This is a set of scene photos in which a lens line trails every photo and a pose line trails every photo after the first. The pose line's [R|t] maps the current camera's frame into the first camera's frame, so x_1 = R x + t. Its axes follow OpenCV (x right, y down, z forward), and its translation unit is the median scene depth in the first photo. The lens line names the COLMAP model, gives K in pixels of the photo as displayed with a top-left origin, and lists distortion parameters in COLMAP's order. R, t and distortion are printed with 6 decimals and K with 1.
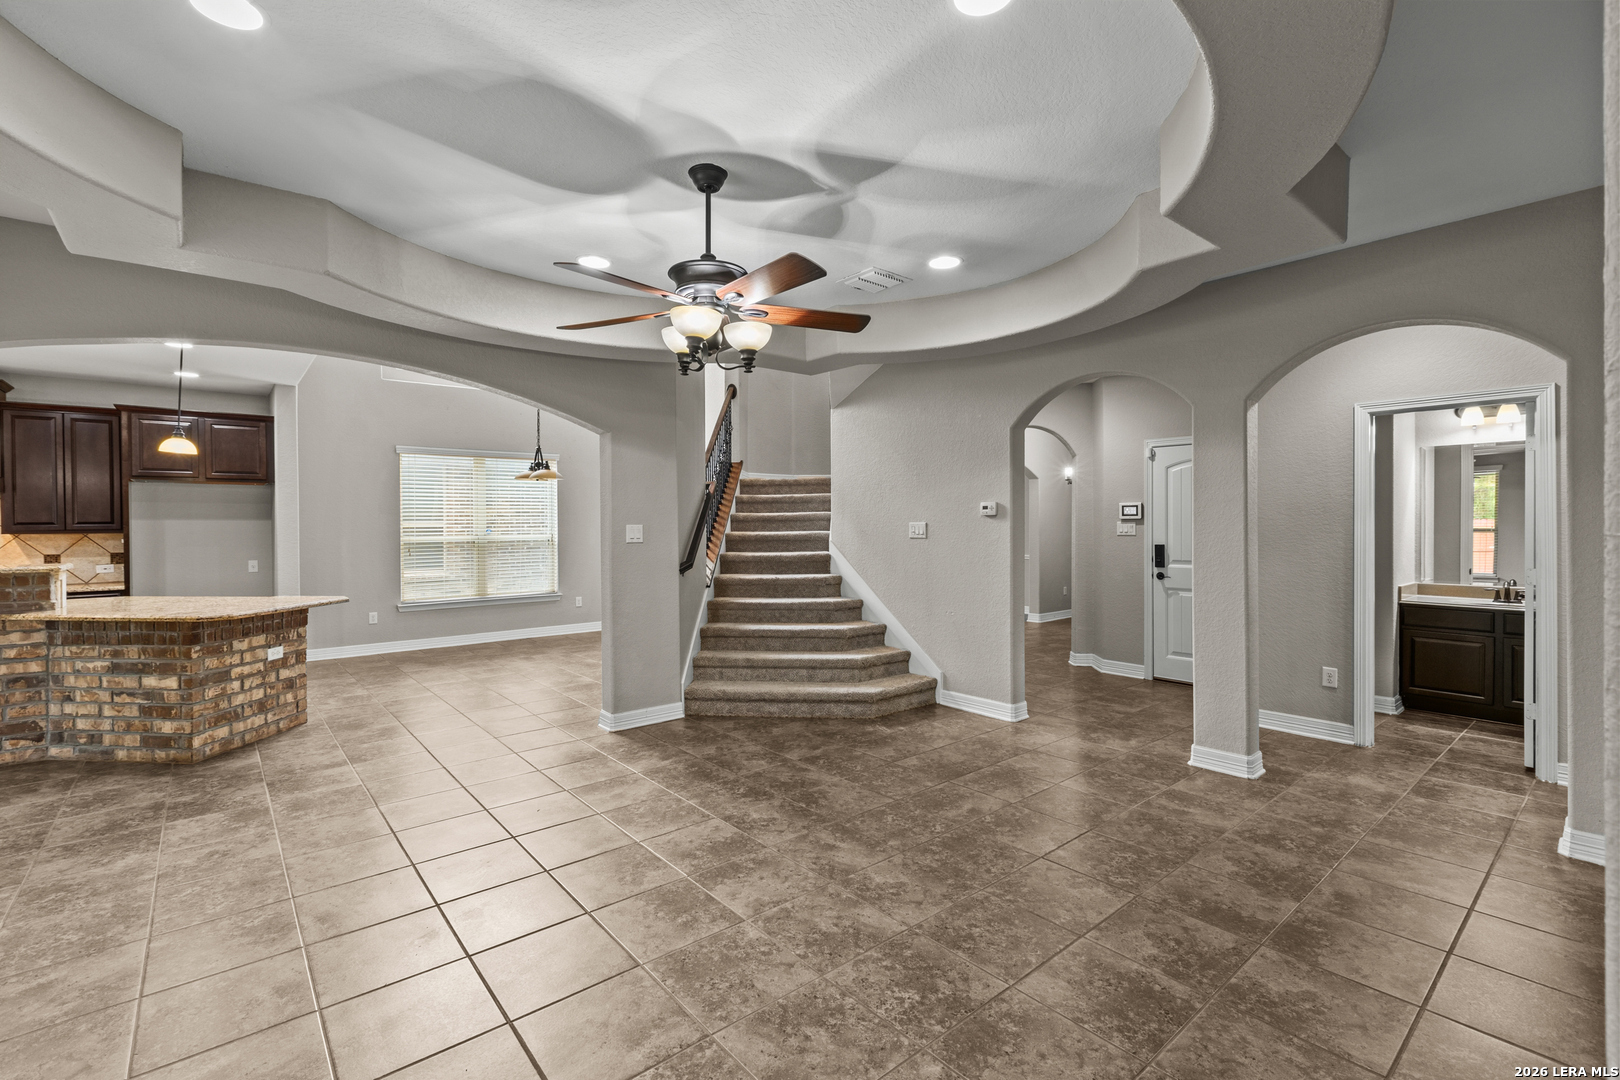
lens RADIAL K [[723.6, 0, 805.6], [0, 723.6, 531.0], [0, 0, 1]] dist [0.000738, -0.000433]
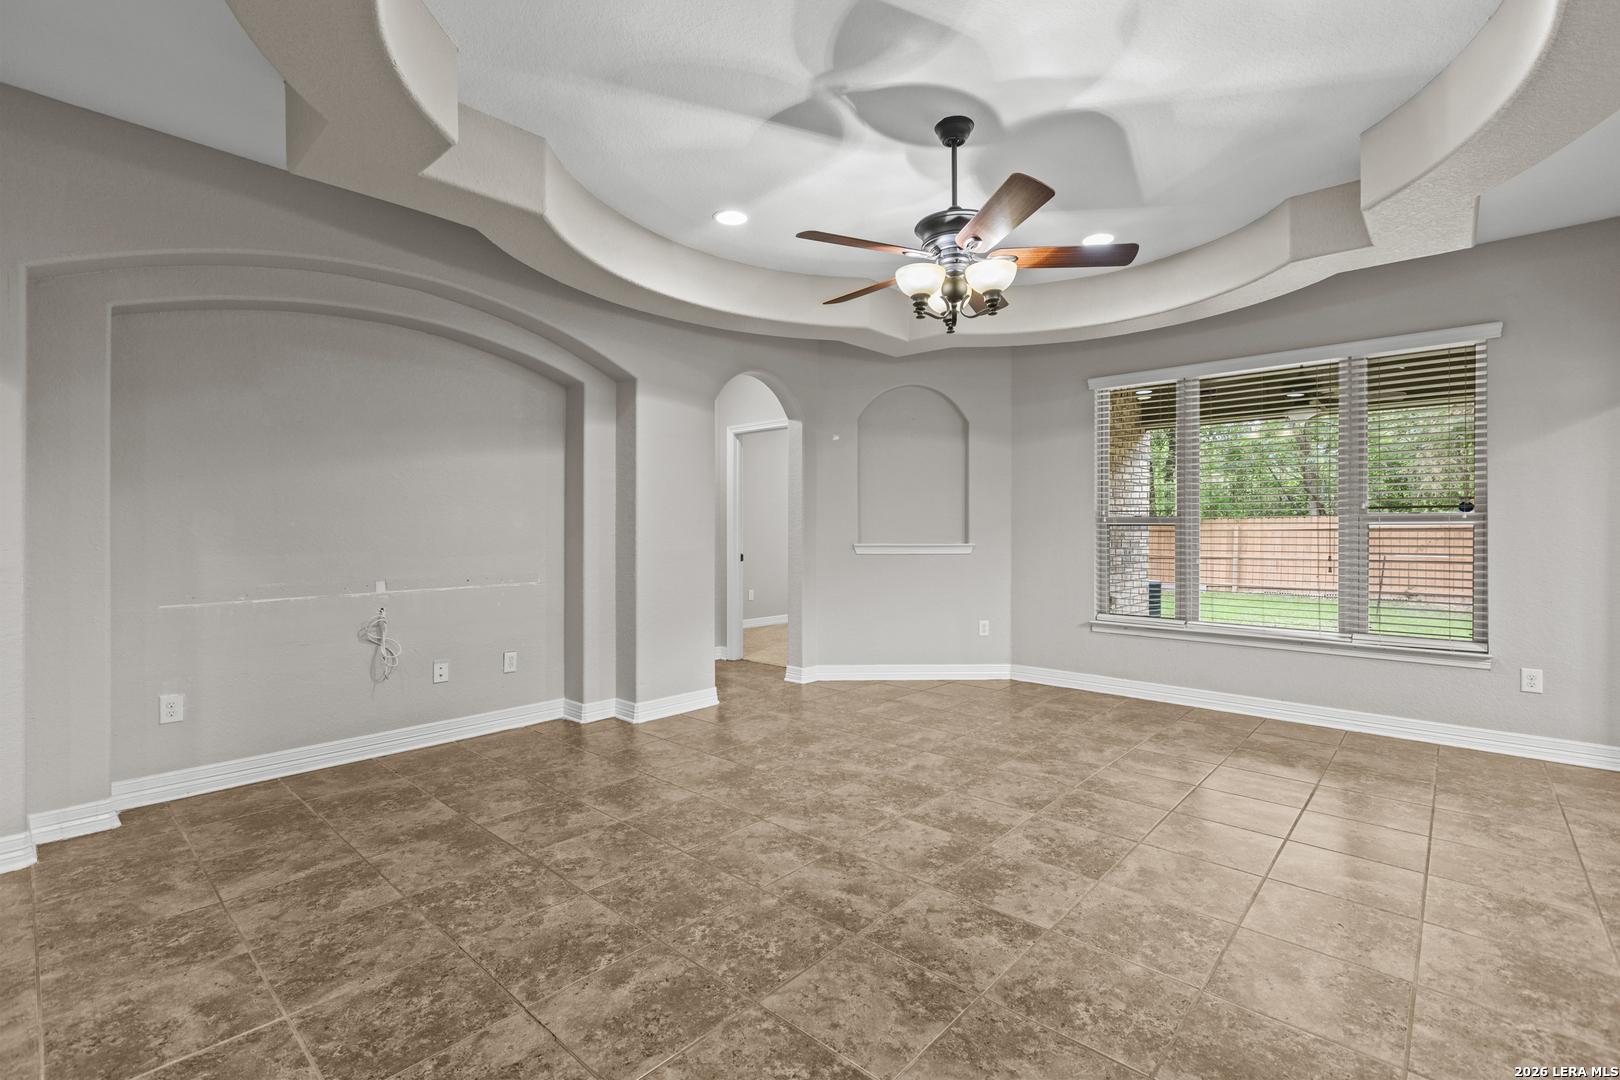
lens RADIAL K [[723.6, 0, 806.7], [0, 723.6, 535.6], [0, 0, 1]] dist [0.000738, -0.000433]
pose [[-0.991166, 0.007231, -0.132432, 0.191081], [0.004813, 0.999816, 0.018569, 0.050039], [0.132542, 0.017767, -0.991018, 1.843900]]
